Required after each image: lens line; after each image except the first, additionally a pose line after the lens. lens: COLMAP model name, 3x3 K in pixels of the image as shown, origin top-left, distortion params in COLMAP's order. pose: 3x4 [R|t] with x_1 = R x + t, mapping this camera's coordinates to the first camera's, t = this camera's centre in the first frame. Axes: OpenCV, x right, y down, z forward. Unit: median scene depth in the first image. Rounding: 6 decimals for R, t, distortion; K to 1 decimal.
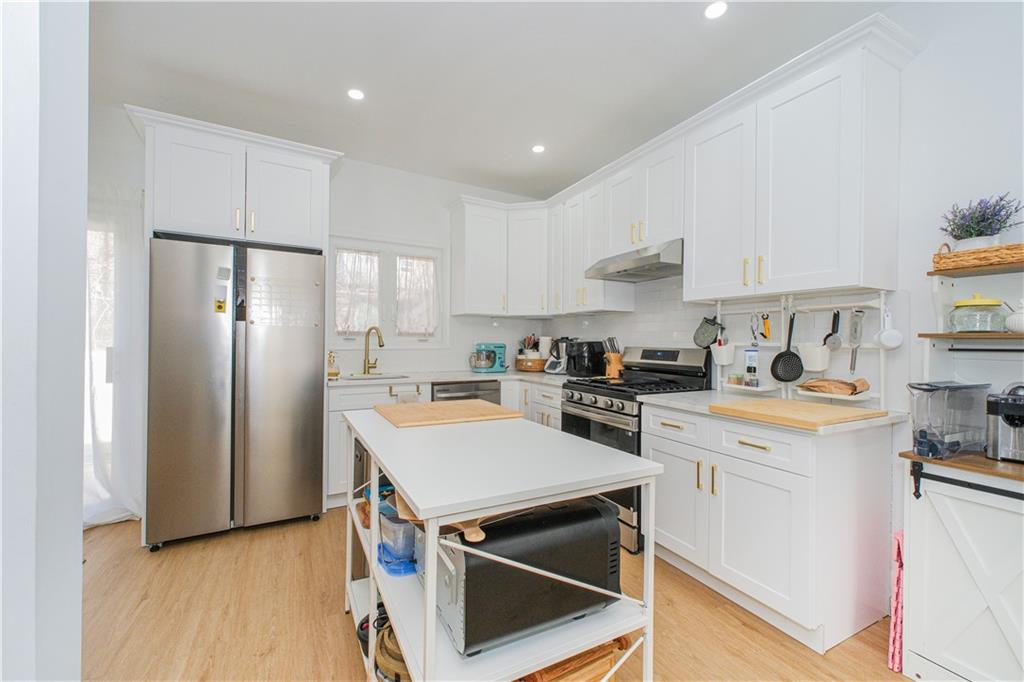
lens RADIAL K [[430.0, 0, 512.0], [0, 430.0, 341.0], [0, 0, 1]] dist [-0.000578, 0.000412]
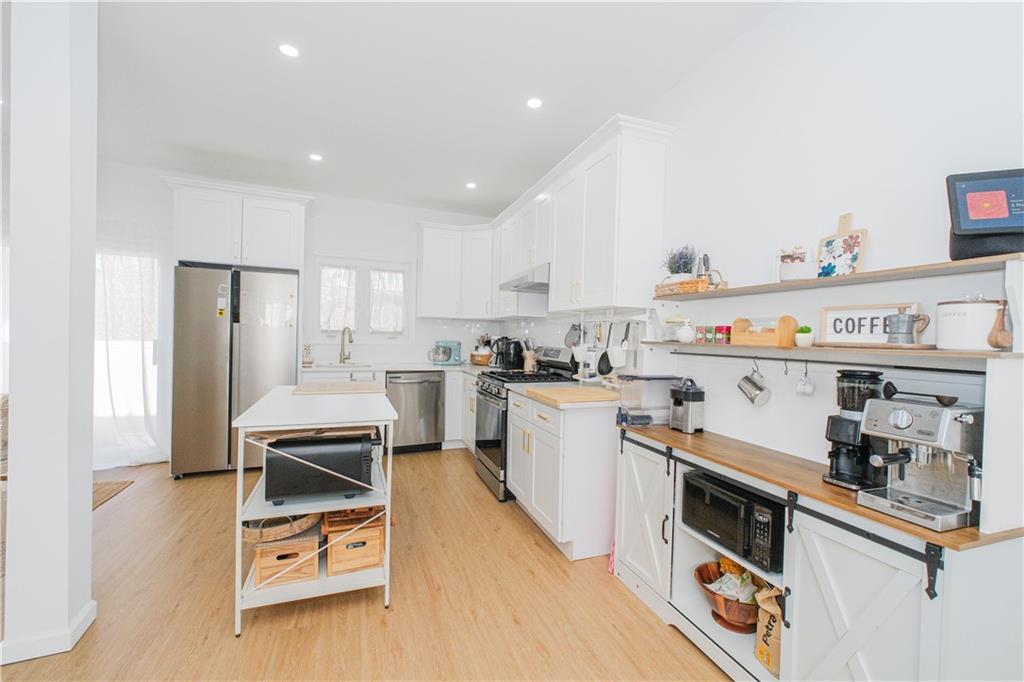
lens RADIAL K [[430.0, 0, 512.0], [0, 430.0, 341.0], [0, 0, 1]] dist [-0.000578, 0.000412]
pose [[0.992583, 0.016573, -0.120433, 0.427100], [-0.015395, 0.999824, 0.010705, -0.015943], [0.120589, -0.008772, 0.992664, -0.283947]]
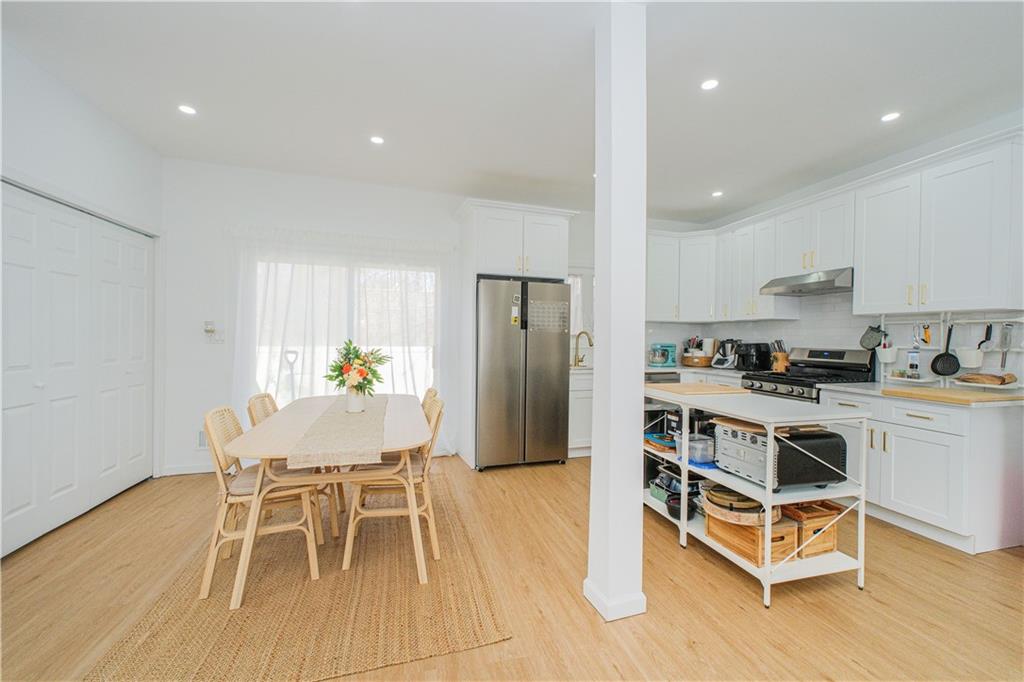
lens RADIAL K [[430.0, 0, 512.0], [0, 430.0, 341.0], [0, 0, 1]] dist [-0.000578, 0.000412]
pose [[0.977960, 0.005086, -0.208729, -0.341943], [-0.003447, 0.999960, 0.008219, -0.016928], [0.208762, -0.007318, 0.977939, -0.503356]]
